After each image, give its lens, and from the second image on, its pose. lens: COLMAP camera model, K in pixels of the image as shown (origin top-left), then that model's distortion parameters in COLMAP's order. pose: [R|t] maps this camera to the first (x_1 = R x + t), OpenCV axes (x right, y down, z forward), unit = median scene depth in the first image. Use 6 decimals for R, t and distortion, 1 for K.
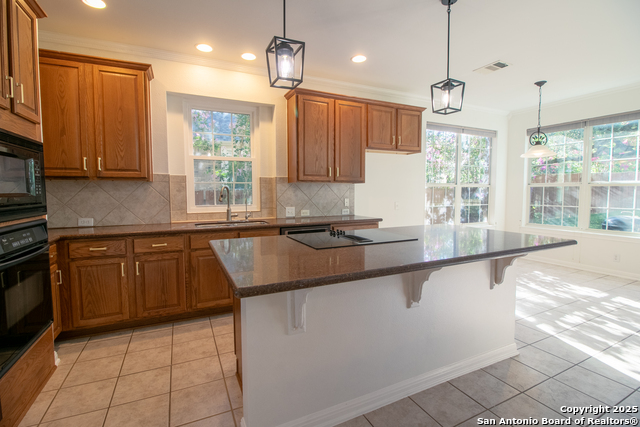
lens RADIAL K [[295.4, 0, 319.8], [0, 295.4, 210.3], [0, 0, 1]] dist [0.001511, -0.013833]
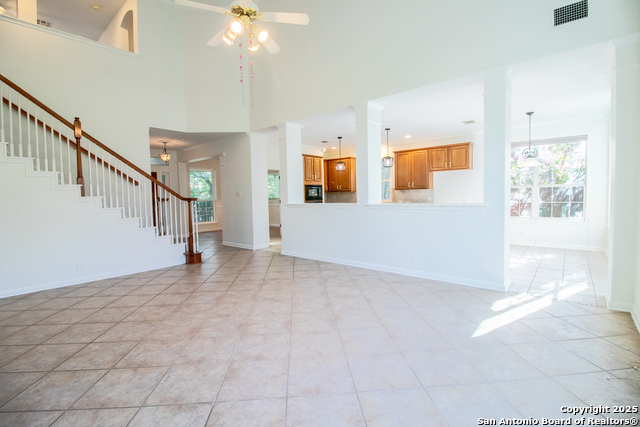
lens RADIAL K [[295.4, 0, 319.8], [0, 295.4, 210.3], [0, 0, 1]] dist [0.001511, -0.013833]
pose [[0.402445, 0.039281, -0.914601, 1.751172], [-0.039097, 0.998905, 0.025698, 0.029268], [0.914609, 0.025416, 0.403540, -0.486920]]
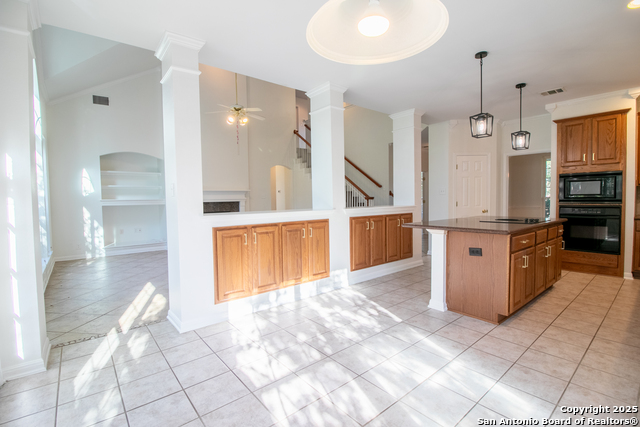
lens RADIAL K [[295.4, 0, 319.8], [0, 295.4, 210.3], [0, 0, 1]] dist [0.001511, -0.013833]
pose [[-0.970404, 0.026619, -0.240016, 0.908578], [0.001571, 0.994581, 0.103950, -0.085879], [0.241483, 0.100496, -0.965187, 1.322488]]
